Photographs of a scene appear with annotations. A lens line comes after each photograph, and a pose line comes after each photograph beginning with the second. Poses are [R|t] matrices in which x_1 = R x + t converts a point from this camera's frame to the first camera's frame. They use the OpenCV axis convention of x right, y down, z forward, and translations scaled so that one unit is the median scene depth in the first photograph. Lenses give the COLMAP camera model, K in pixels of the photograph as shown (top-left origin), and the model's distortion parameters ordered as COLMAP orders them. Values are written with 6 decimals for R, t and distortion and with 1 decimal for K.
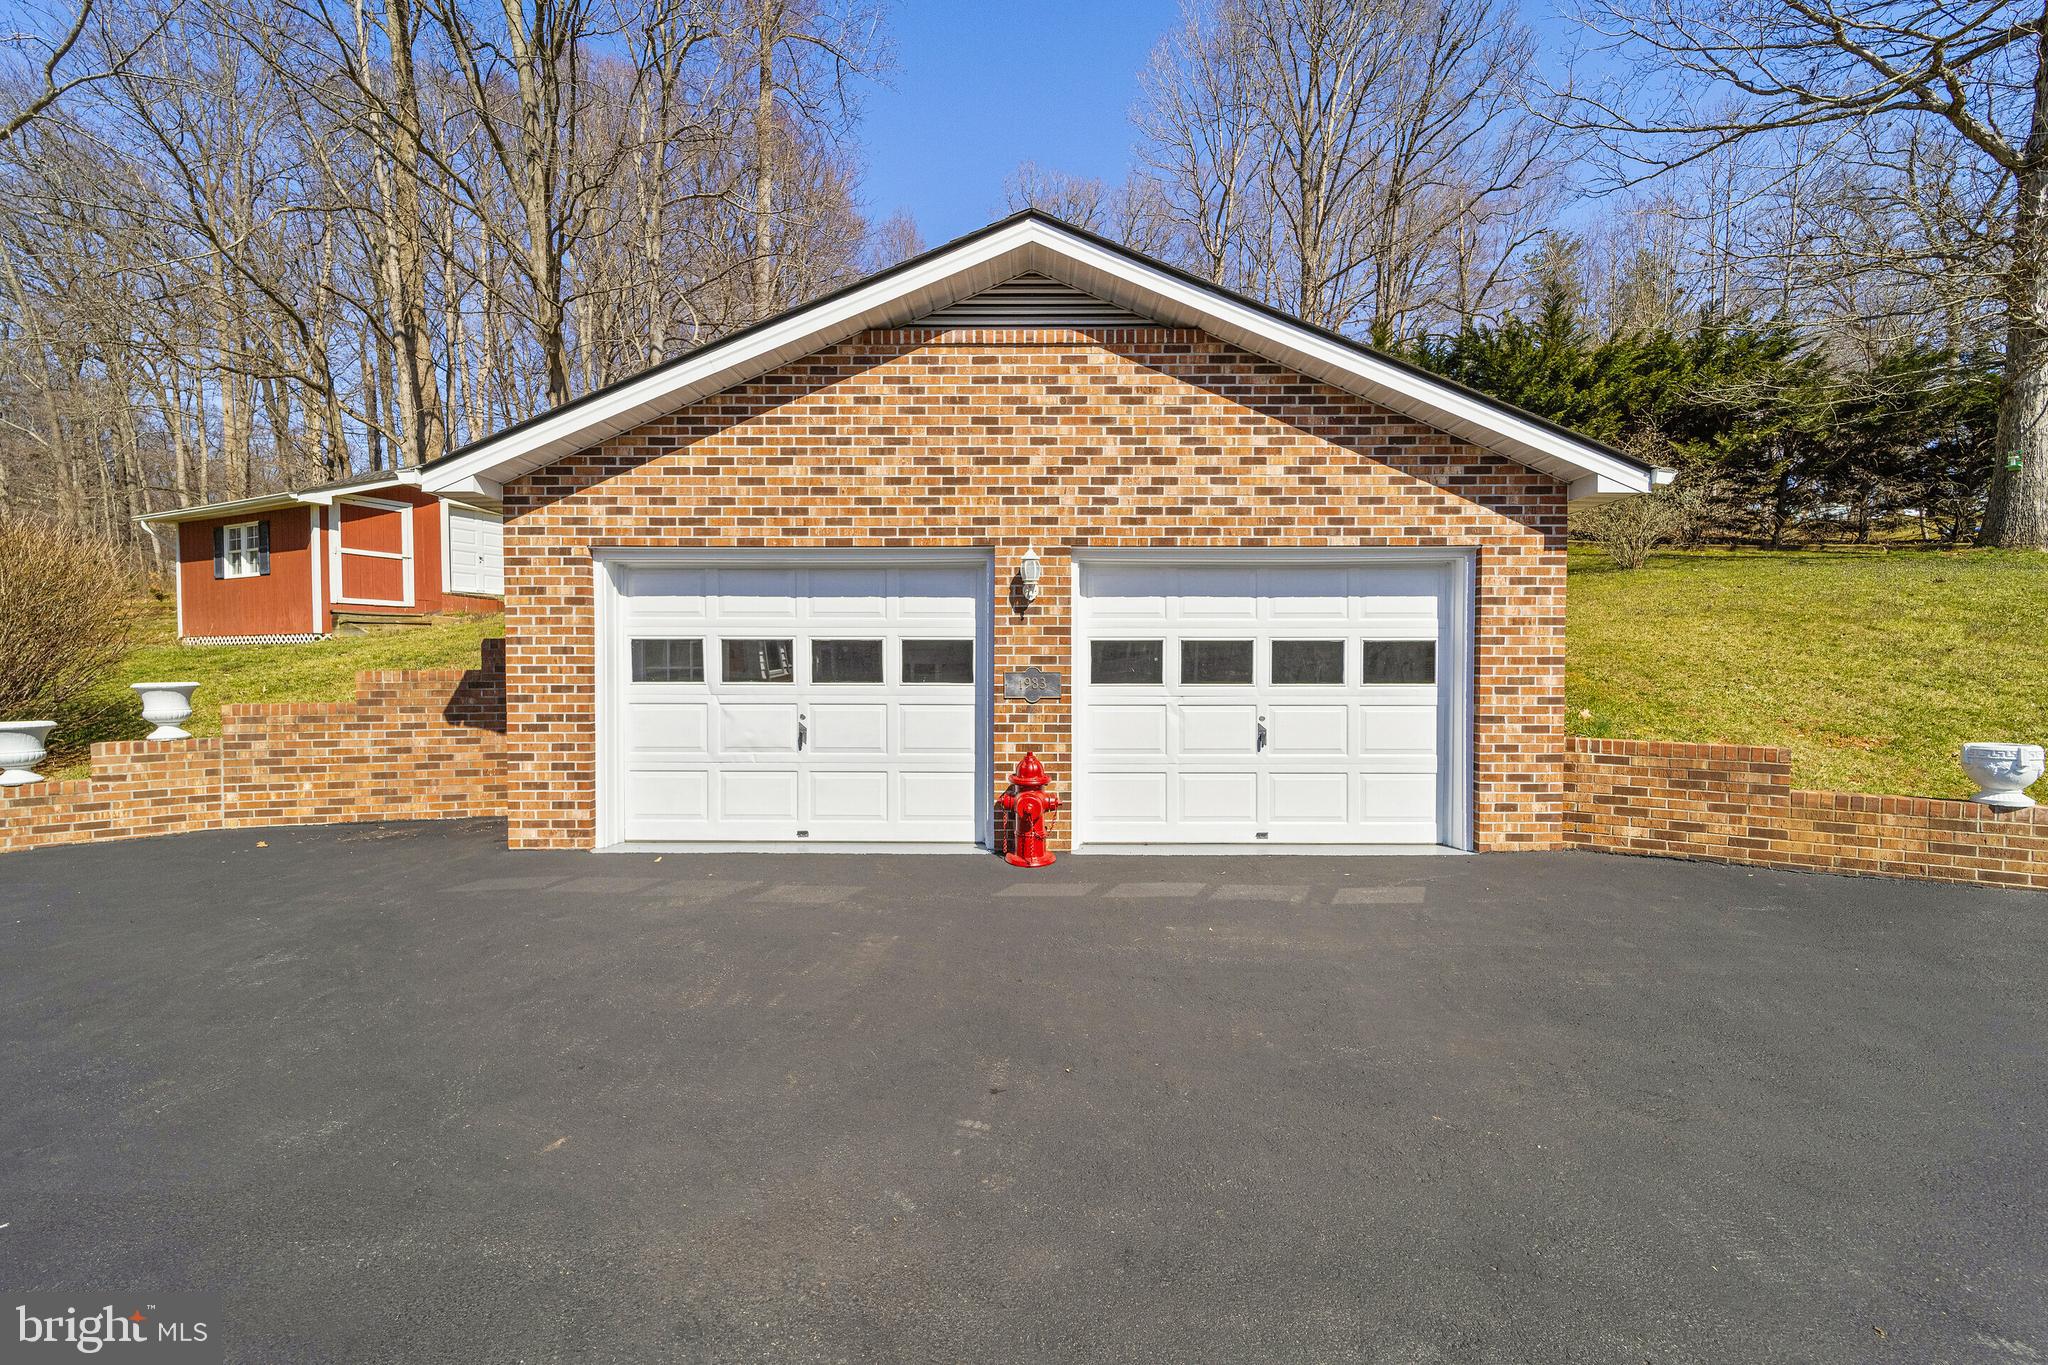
lens RADIAL K [[838.2, 0, 1029.1], [0, 838.2, 696.3], [0, 0, 1]] dist [0.008880, -0.005358]
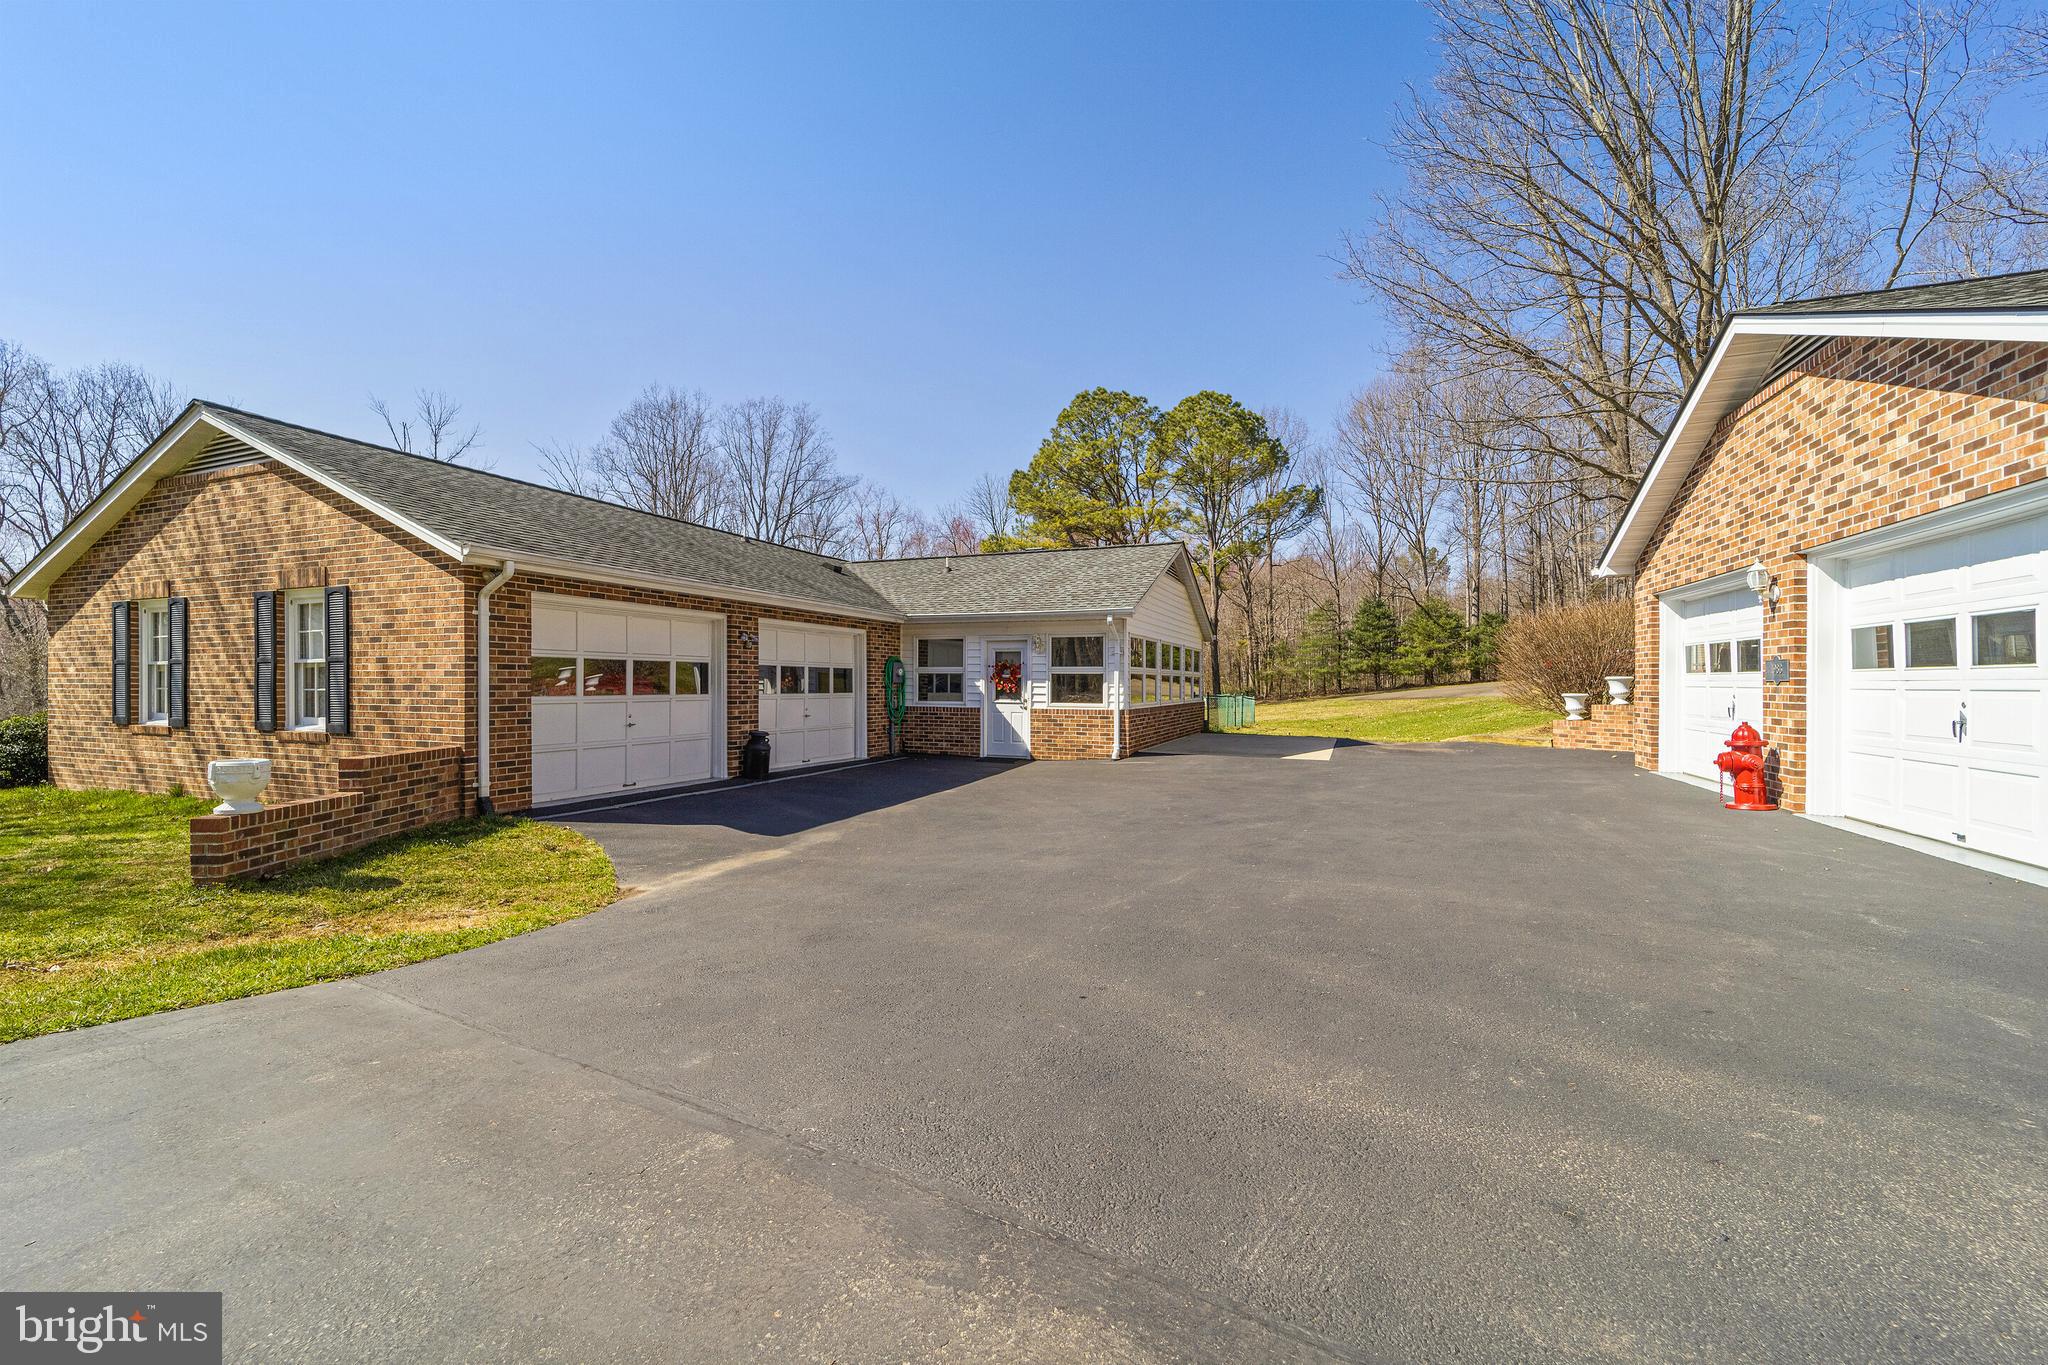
lens RADIAL K [[838.2, 0, 1029.1], [0, 838.2, 696.3], [0, 0, 1]] dist [0.008880, -0.005358]
pose [[-0.350688, 0.011283, -0.936425, 1.532131], [-0.016045, 0.999708, 0.018054, 0.018884], [0.936355, 0.021356, -0.350404, 0.411813]]
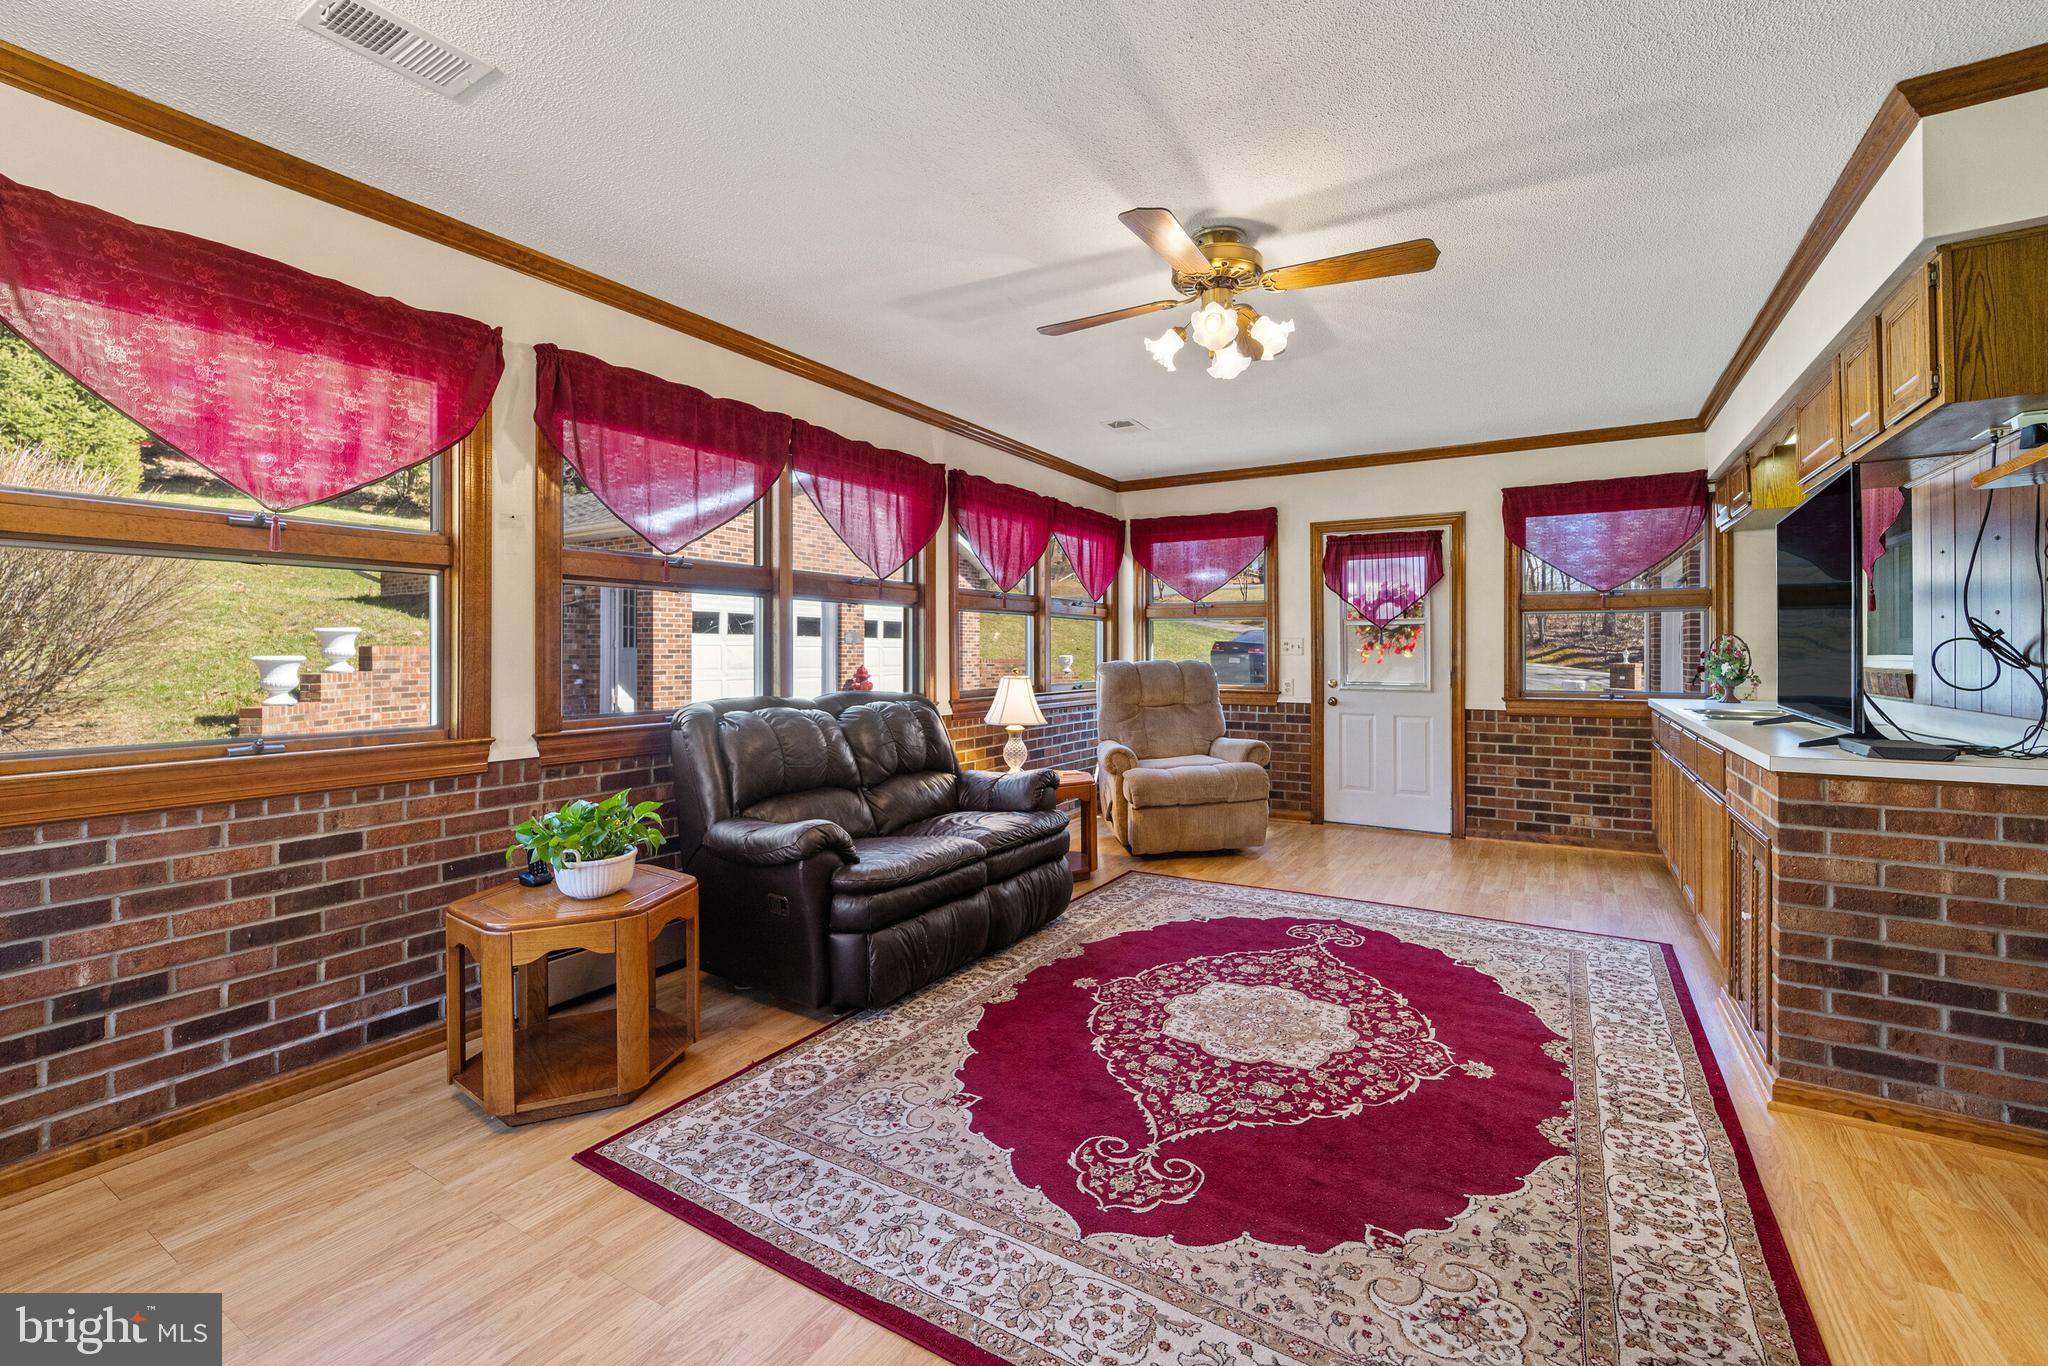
lens RADIAL K [[852.0, 0, 1038.2], [0, 852.0, 634.7], [0, 0, 1]] dist [-0.000104, -0.000199]
pose [[0.500459, 0.011373, 0.865686, -1.828889], [0.011327, 0.999742, -0.019683, 0.034024], [-0.865686, 0.019656, 0.500201, -0.657822]]
